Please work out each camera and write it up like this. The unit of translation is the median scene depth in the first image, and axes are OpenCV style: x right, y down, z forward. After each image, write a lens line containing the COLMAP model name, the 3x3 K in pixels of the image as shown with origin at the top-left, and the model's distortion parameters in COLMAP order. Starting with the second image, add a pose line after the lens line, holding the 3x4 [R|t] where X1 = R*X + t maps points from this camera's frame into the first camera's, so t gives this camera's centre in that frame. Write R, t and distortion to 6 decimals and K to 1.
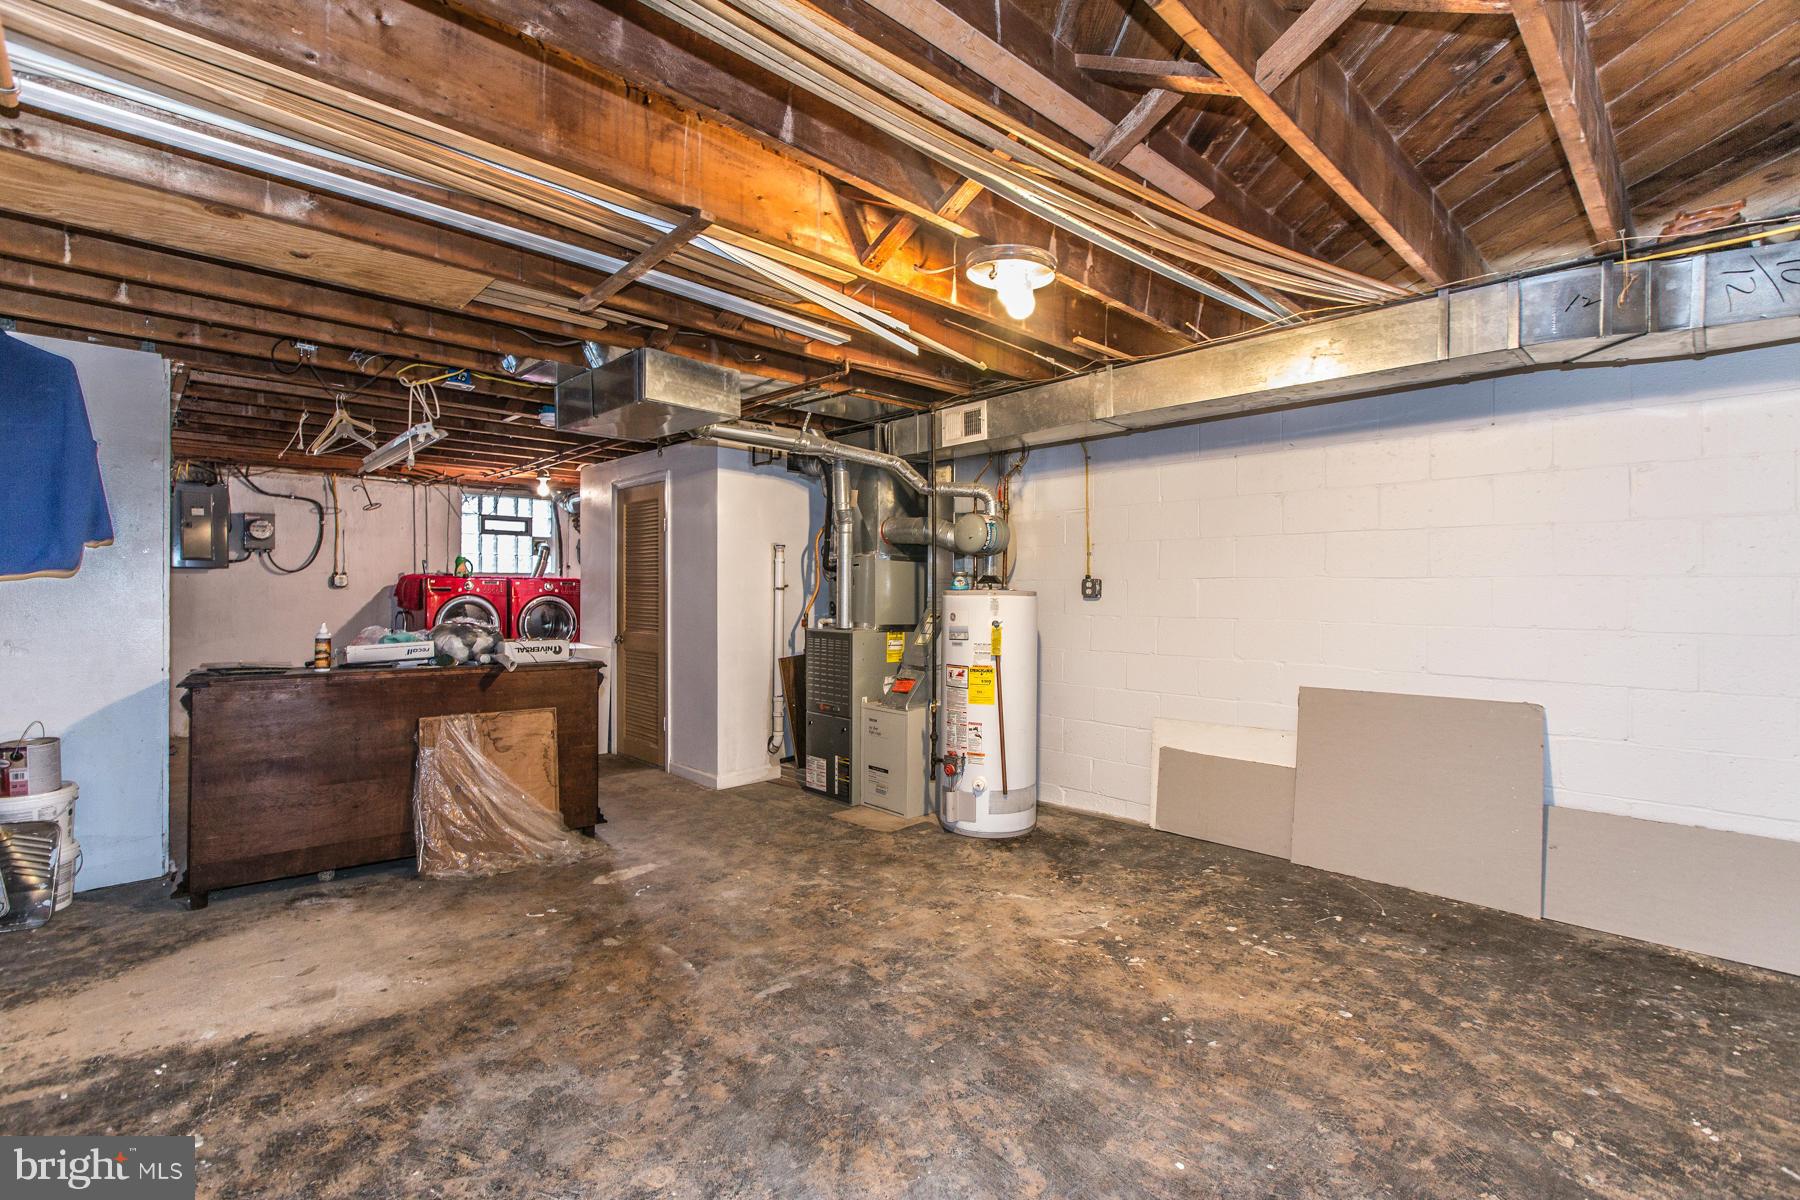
lens RADIAL K [[807.8, 0, 905.0], [0, 807.8, 595.7], [0, 0, 1]] dist [0.001147, -0.001230]
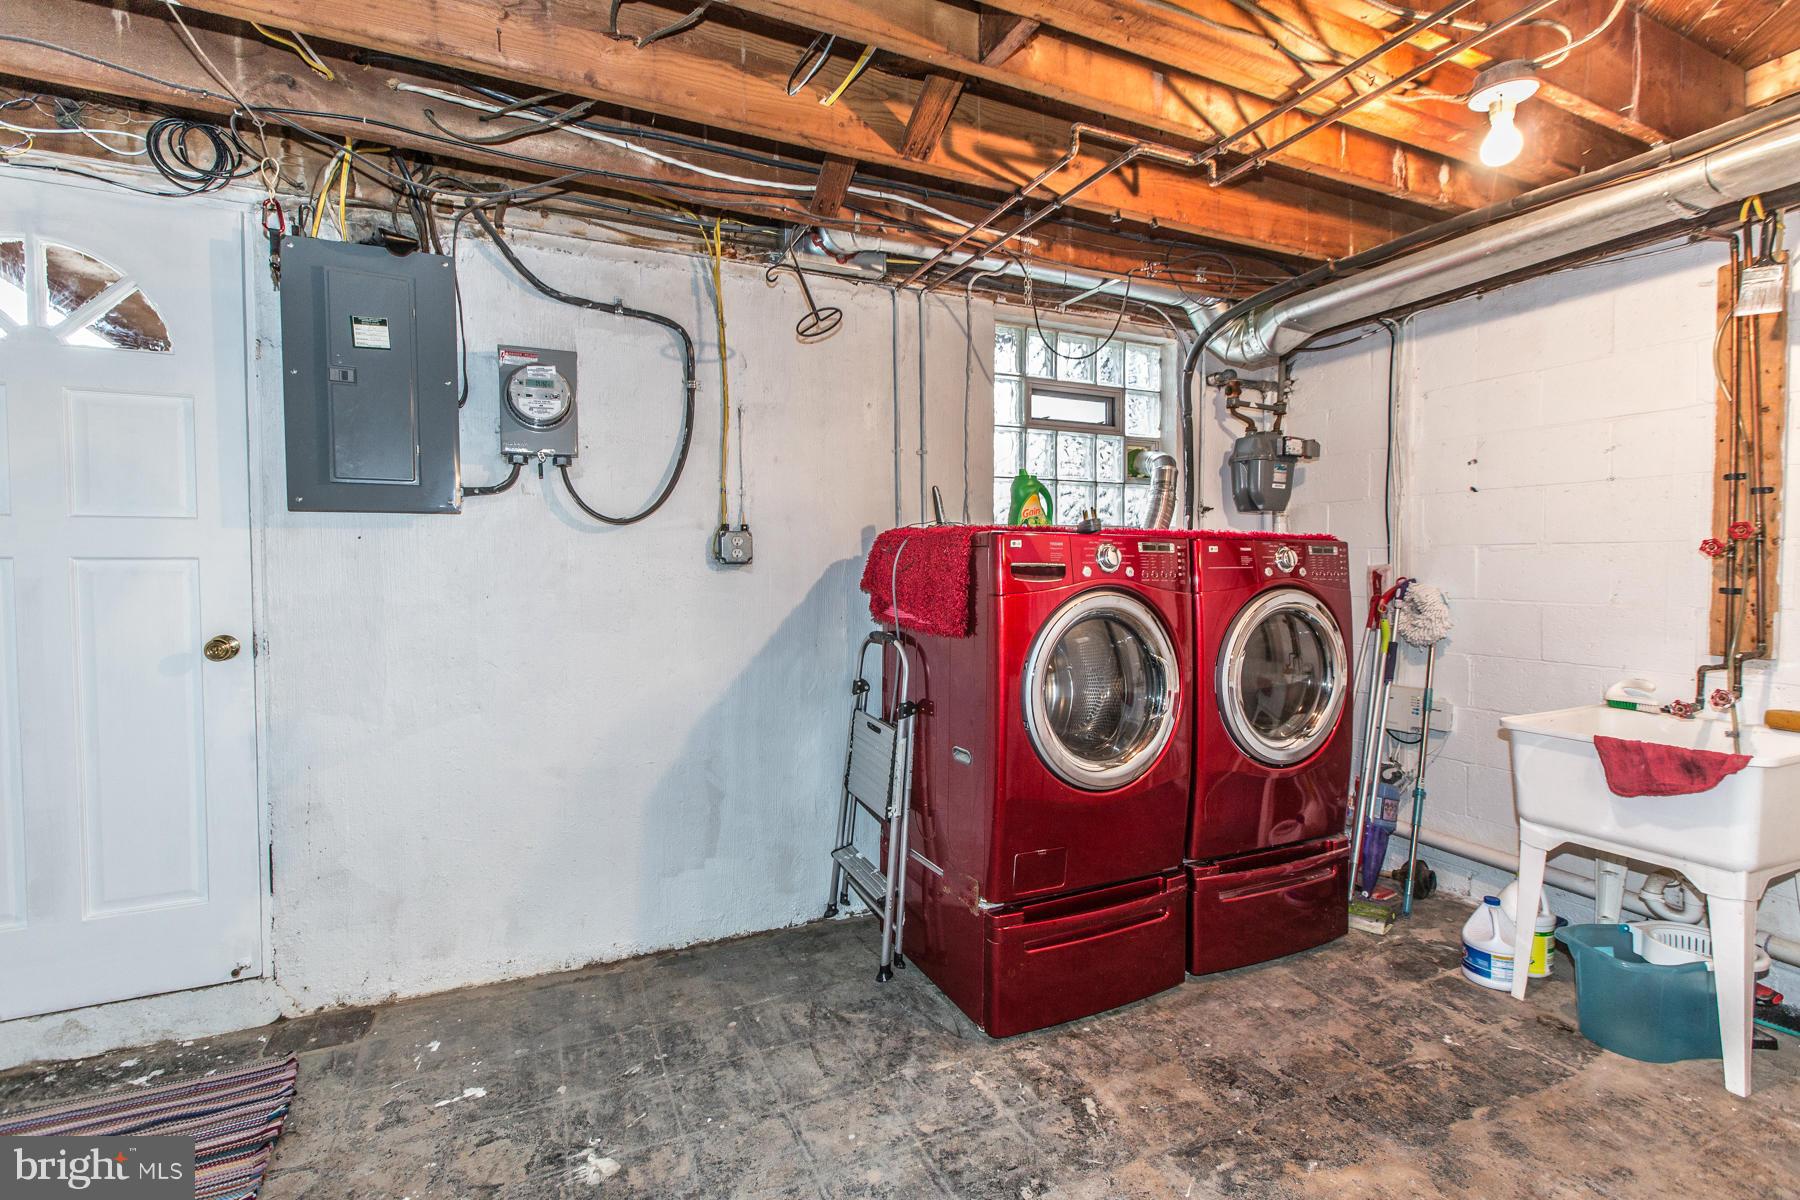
lens RADIAL K [[807.8, 0, 899.1], [0, 807.8, 595.6], [0, 0, 1]] dist [0.001147, -0.001230]
pose [[0.943507, 0.006348, -0.331293, -0.497474], [0.003962, 0.999529, 0.030436, -0.007831], [0.331330, -0.030029, 0.943037, 0.666349]]
